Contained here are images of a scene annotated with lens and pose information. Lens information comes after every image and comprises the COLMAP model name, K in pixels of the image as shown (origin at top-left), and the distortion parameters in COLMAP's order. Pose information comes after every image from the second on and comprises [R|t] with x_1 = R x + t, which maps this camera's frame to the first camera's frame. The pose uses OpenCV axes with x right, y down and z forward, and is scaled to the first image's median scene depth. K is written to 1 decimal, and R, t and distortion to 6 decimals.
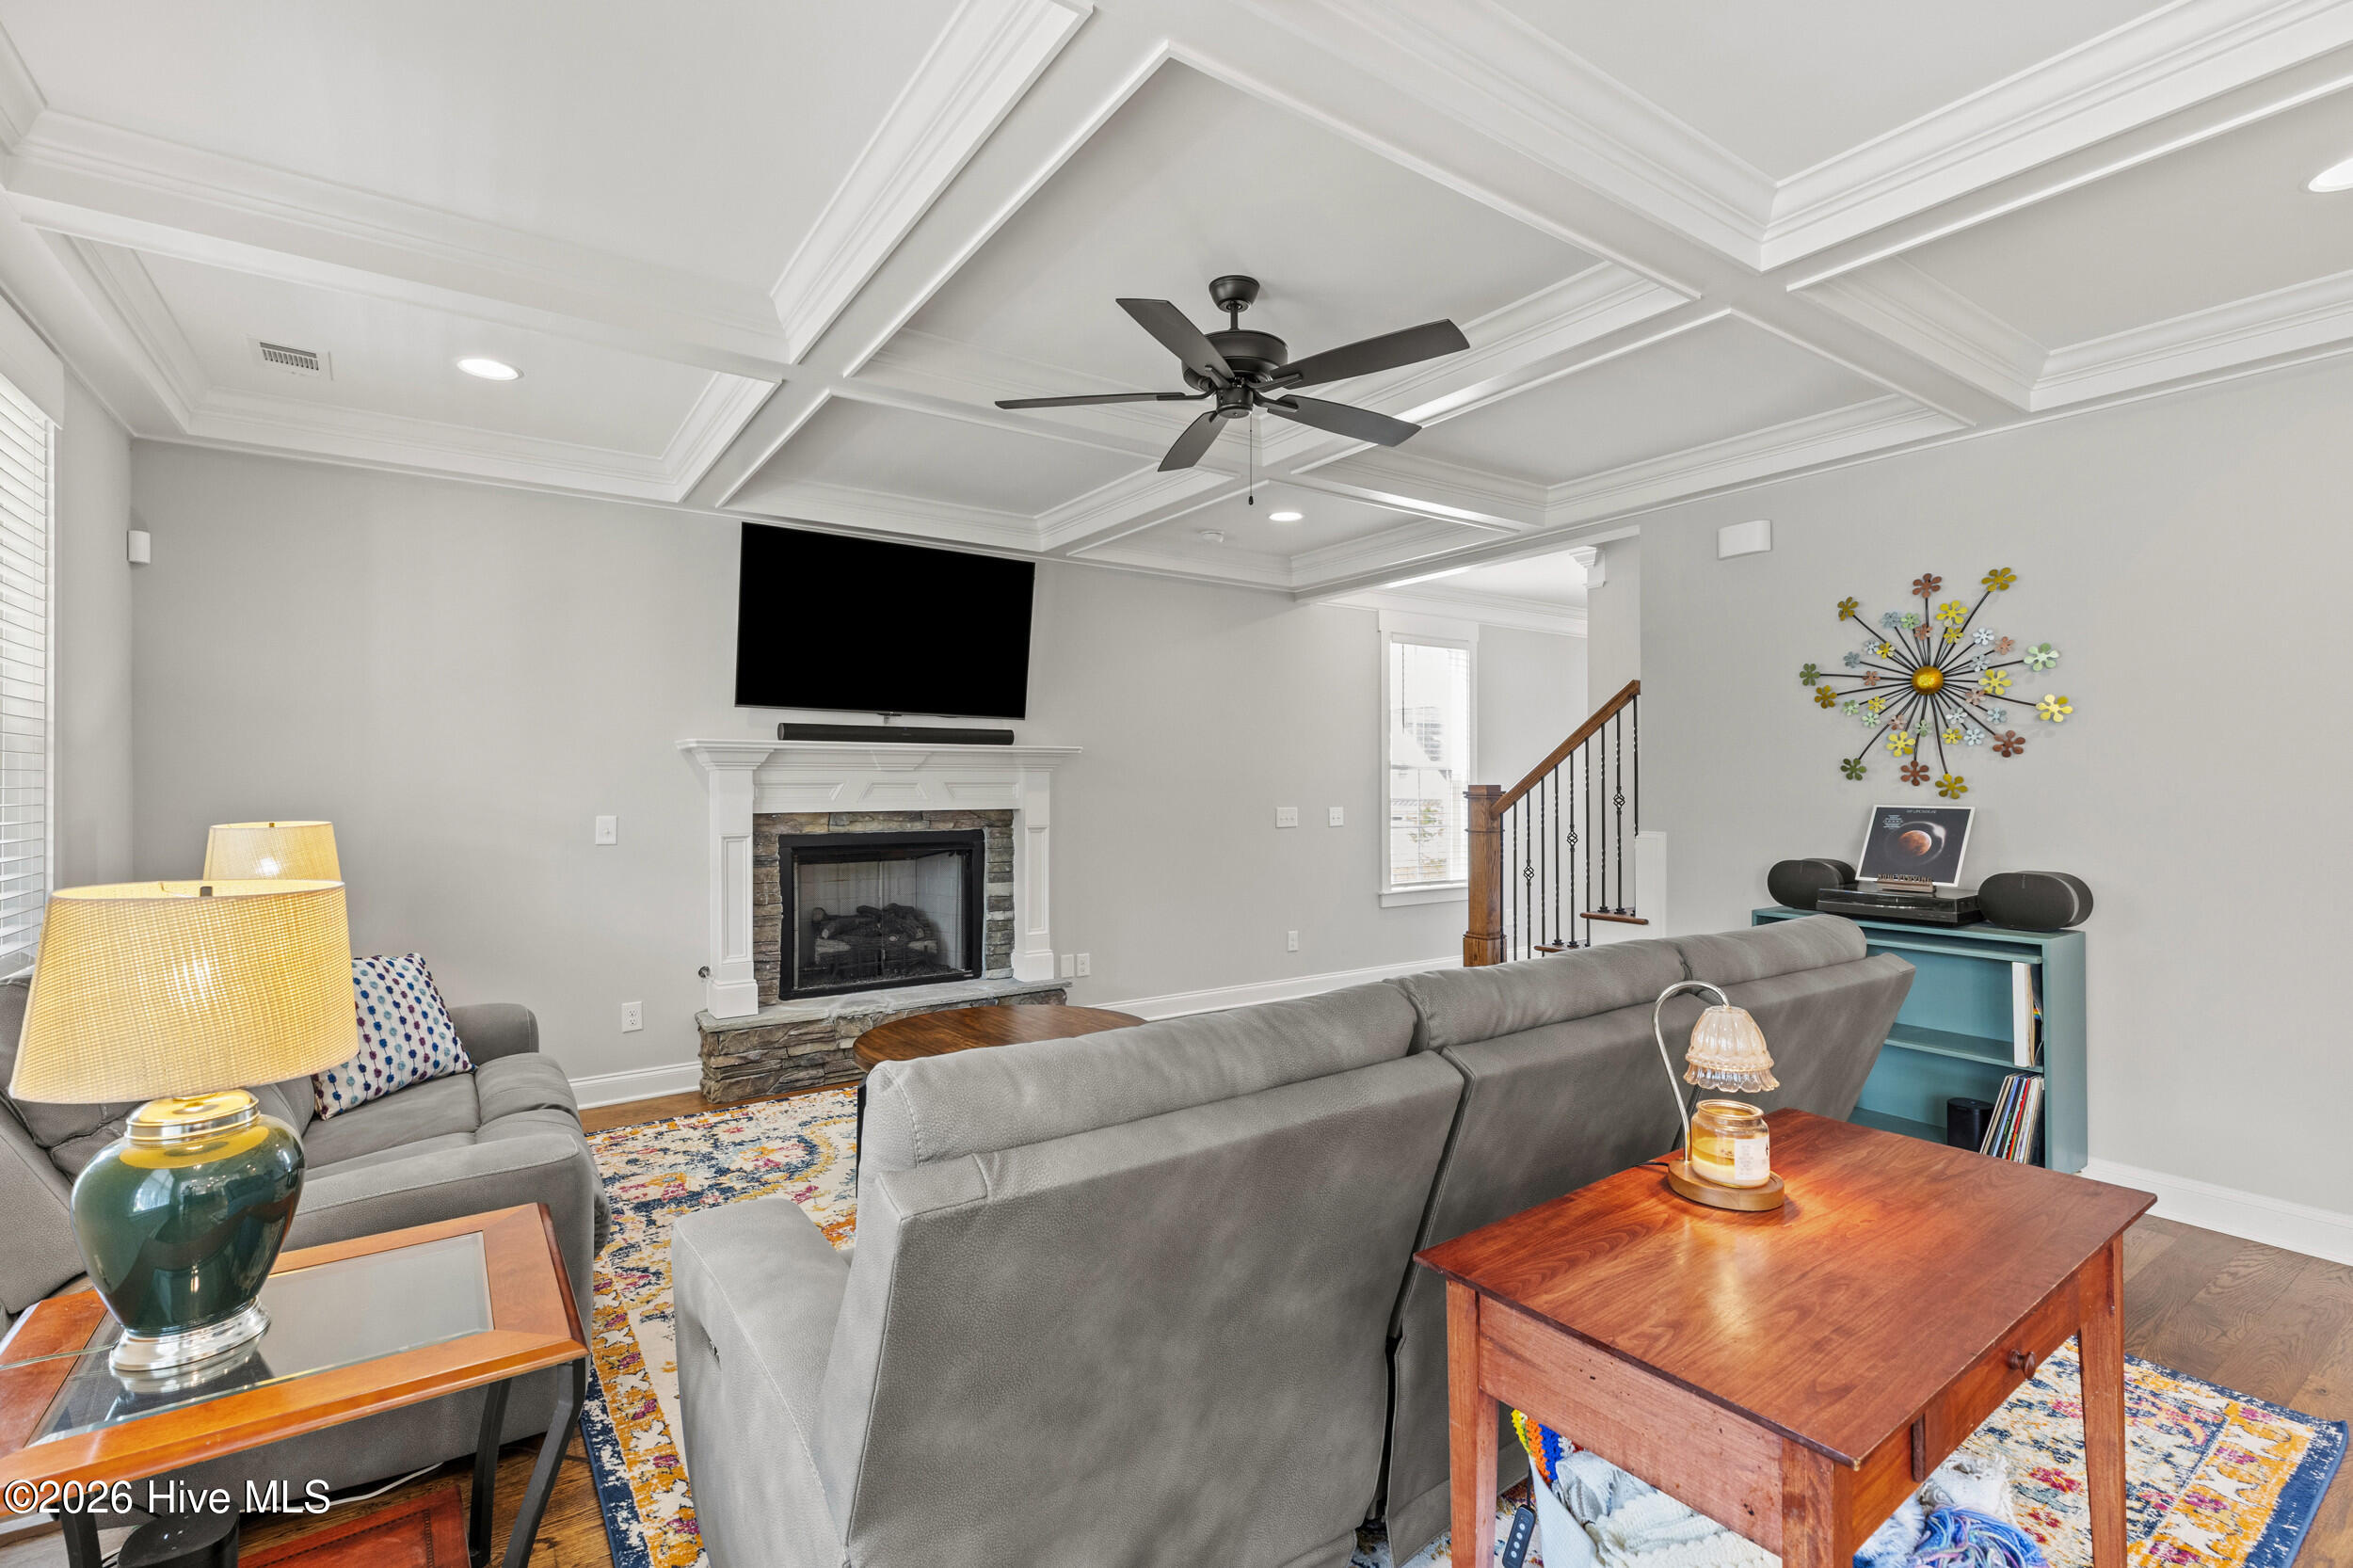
lens RADIAL K [[1057.7, 0, 1184.9], [0, 1057.7, 777.3], [0, 0, 1]] dist [0.005088, 0.000086]
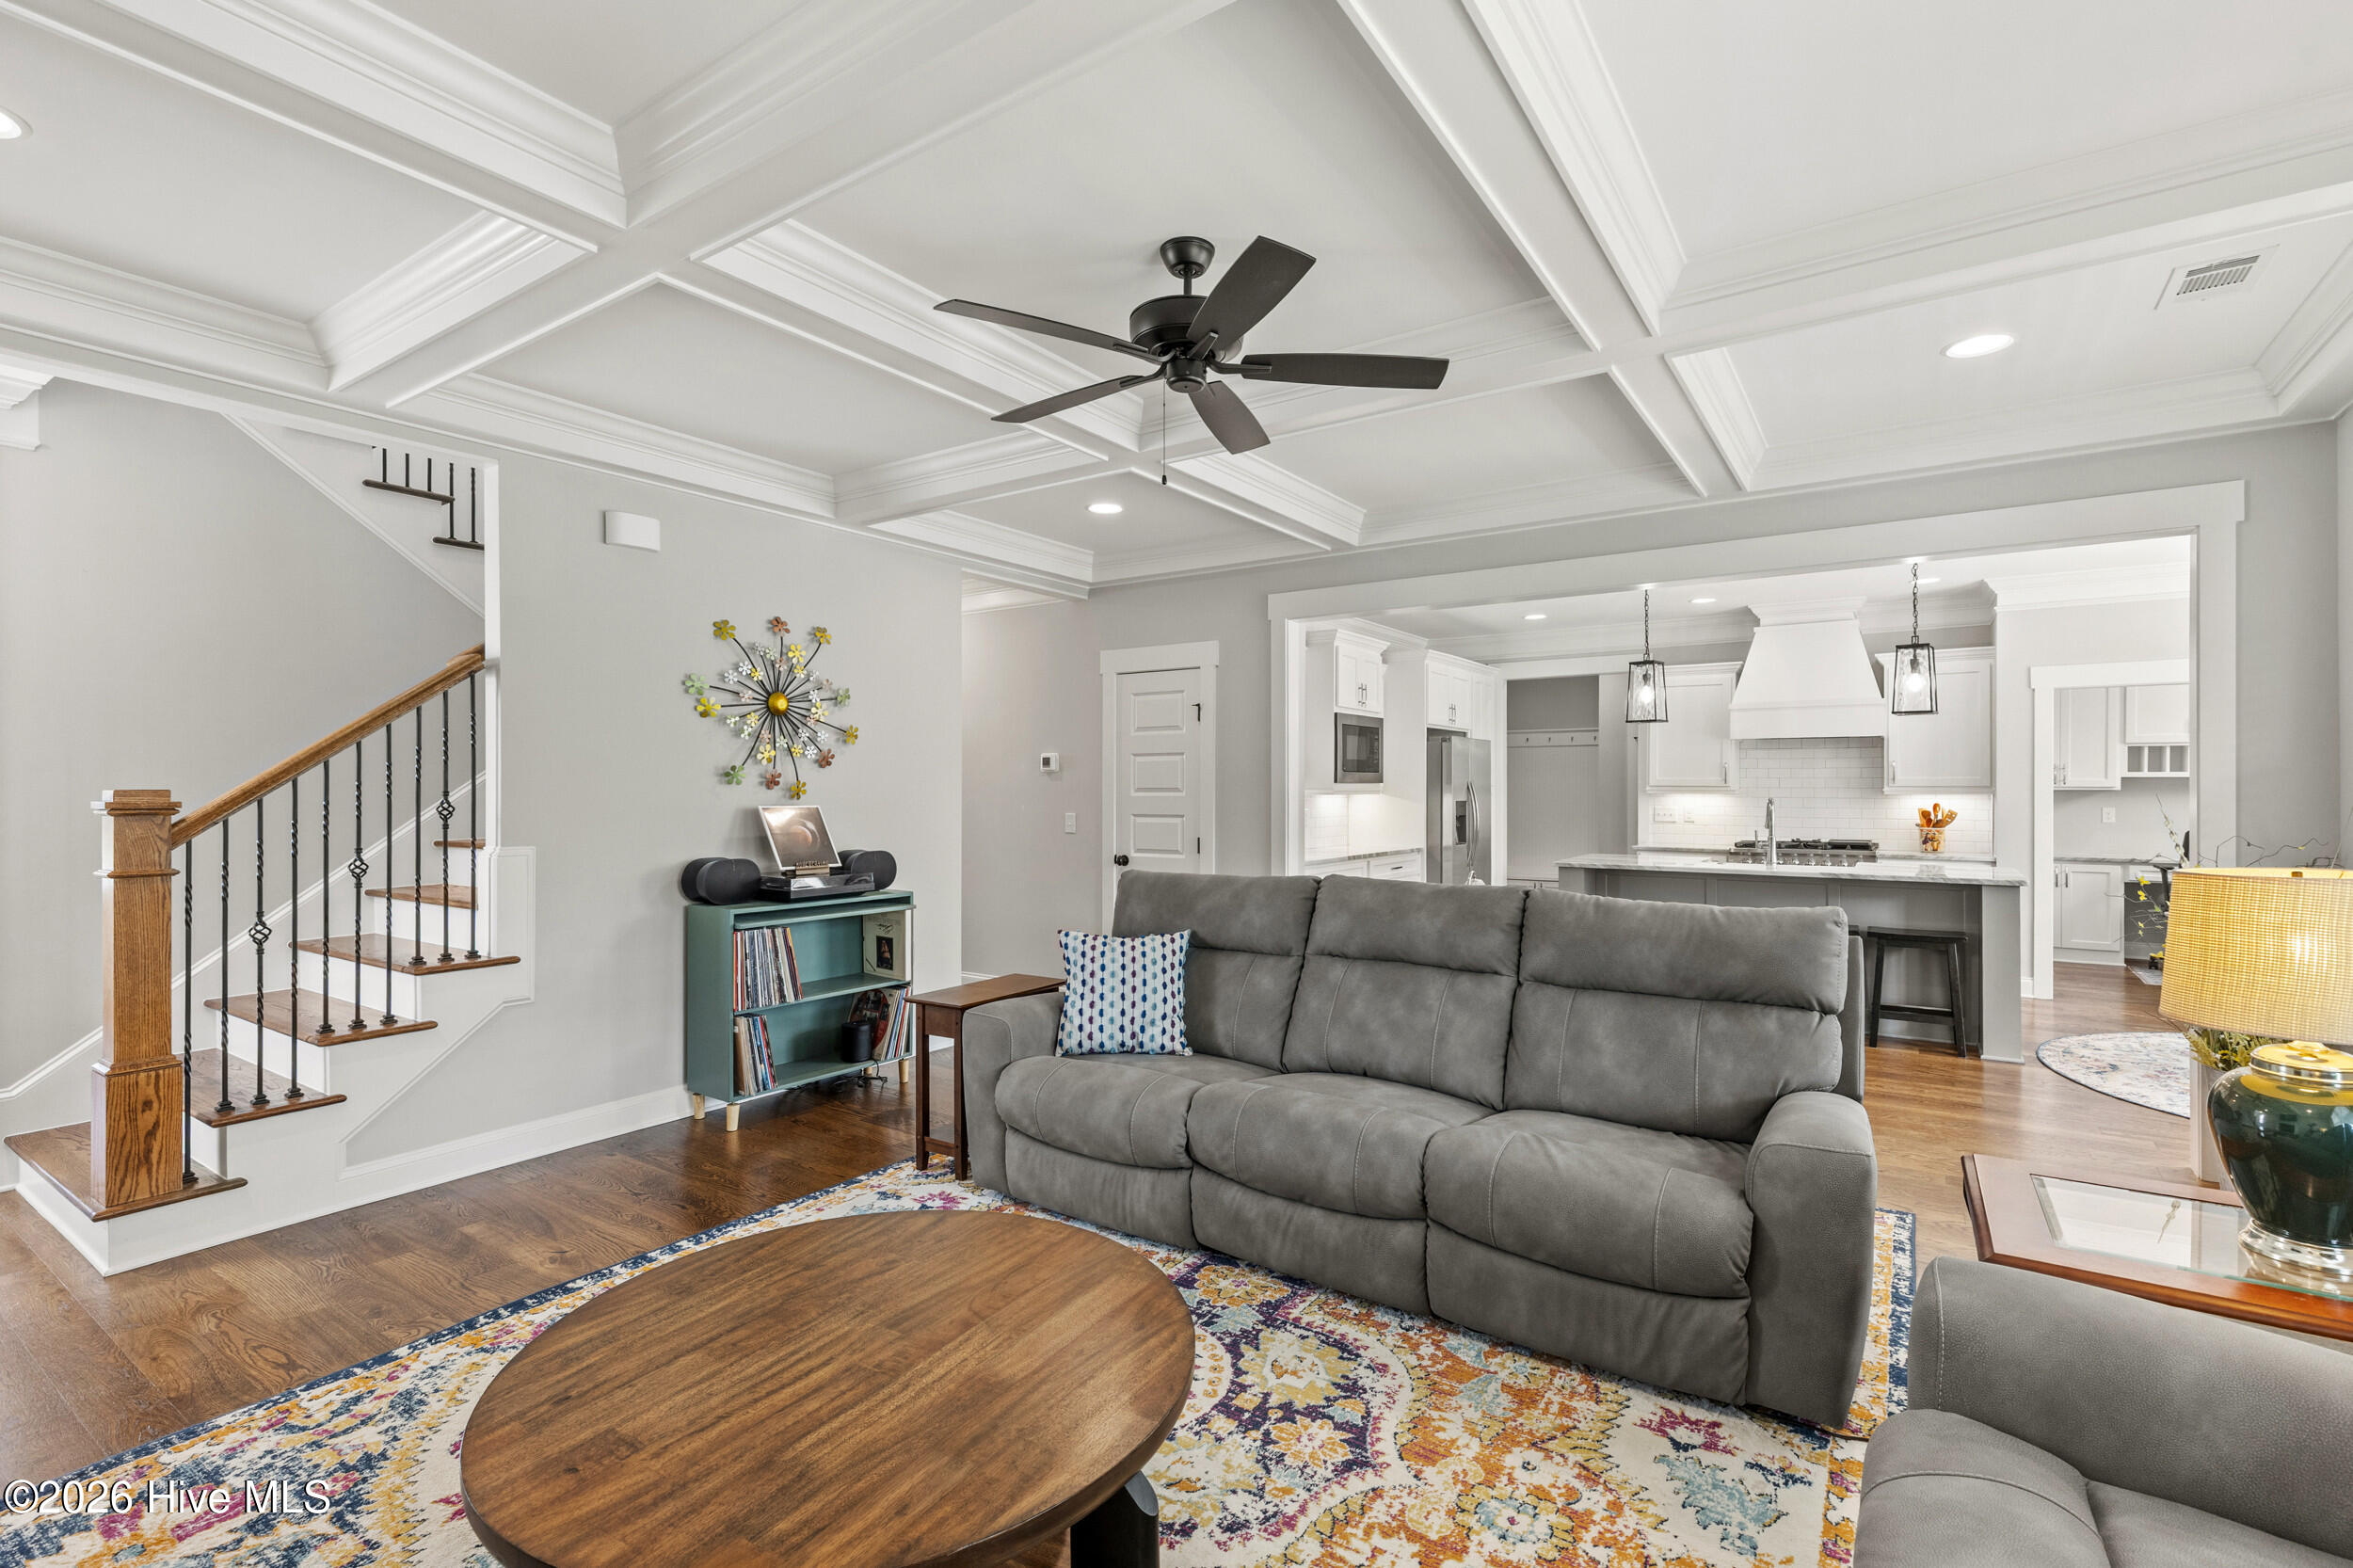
lens RADIAL K [[1057.7, 0, 1188.6], [0, 1057.7, 783.5], [0, 0, 1]] dist [0.005088, 0.000086]
pose [[-0.353442, 0.002143, 0.935454, -0.470989], [-0.006874, 0.999964, -0.004888, 0.002717], [-0.935431, -0.008158, -0.353415, 0.761263]]
